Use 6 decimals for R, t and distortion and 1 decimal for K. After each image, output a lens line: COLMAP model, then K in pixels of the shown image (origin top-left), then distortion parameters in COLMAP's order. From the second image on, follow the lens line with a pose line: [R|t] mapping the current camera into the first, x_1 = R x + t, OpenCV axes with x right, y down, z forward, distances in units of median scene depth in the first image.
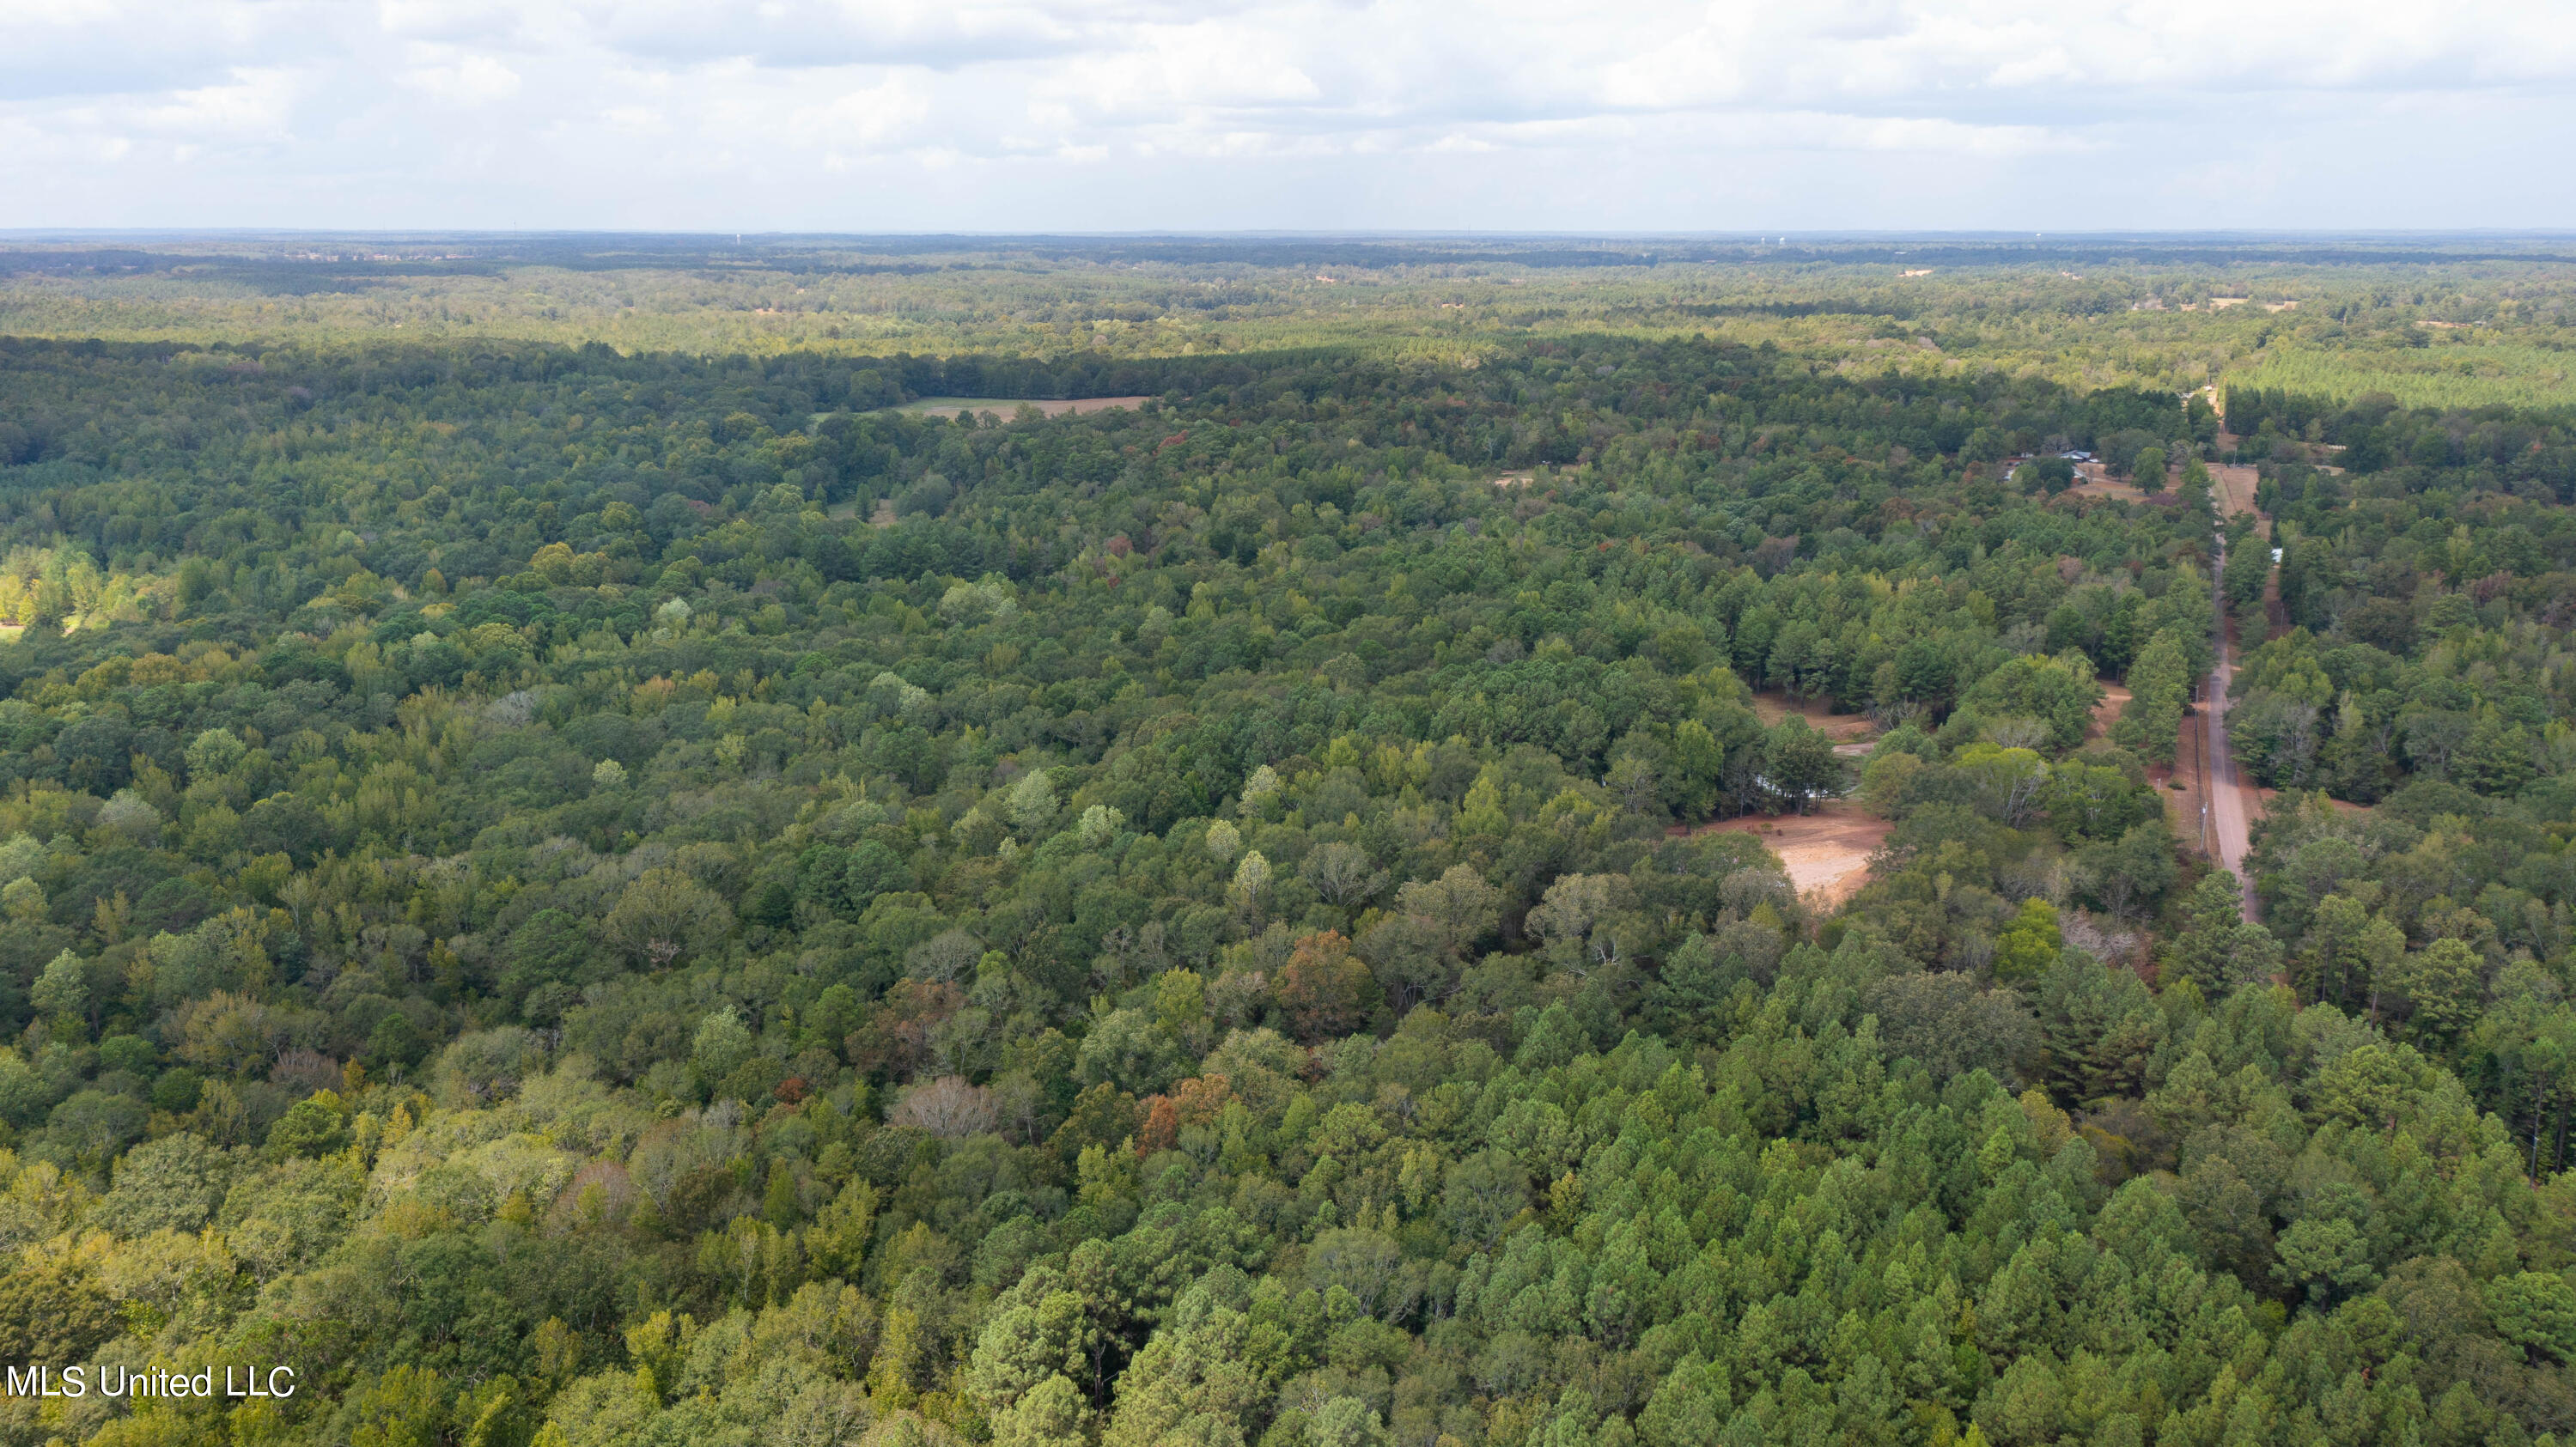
lens RADIAL K [[2080.3, 0, 1280.2], [0, 2080.3, 667.3], [0, 0, 1]] dist [0.013874, 0.006169]
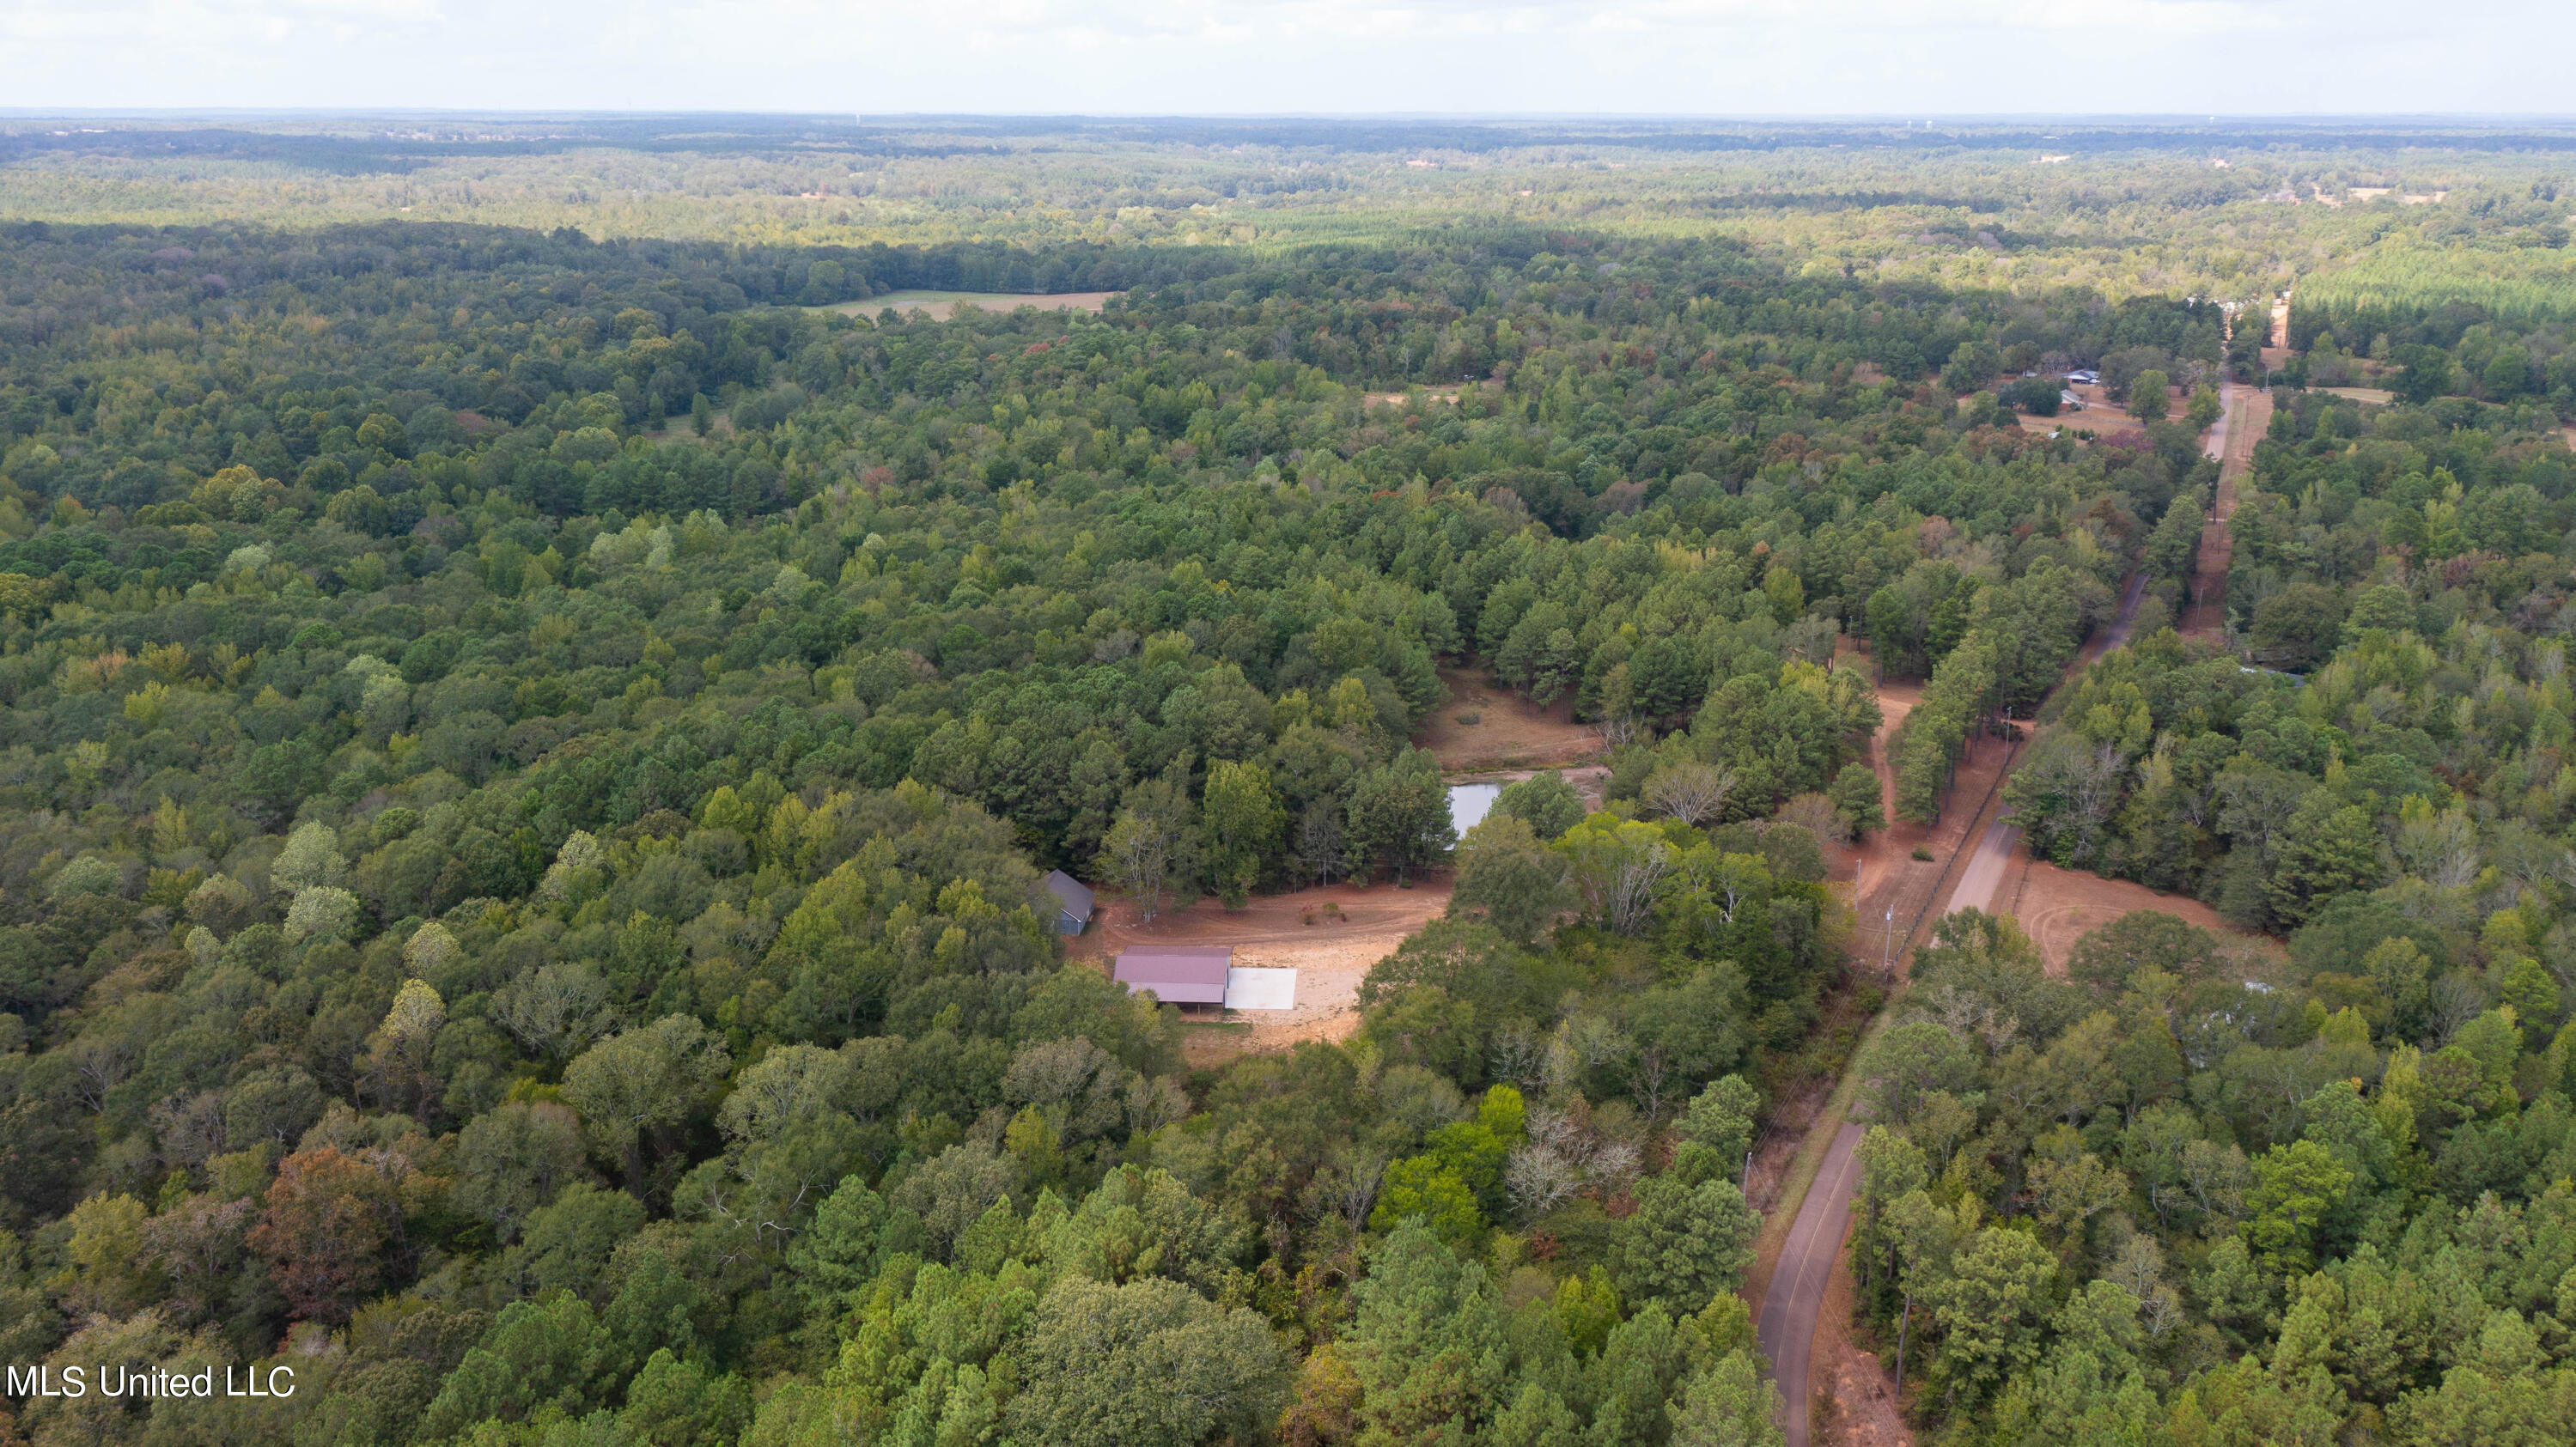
lens RADIAL K [[2080.3, 0, 1280.2], [0, 2080.3, 667.3], [0, 0, 1]] dist [0.013874, 0.006169]
pose [[0.997241, 0.021342, -0.071092, 0.106482], [-0.017508, 0.998380, 0.054129, -0.020316], [0.072132, -0.052735, 0.996000, 0.100601]]
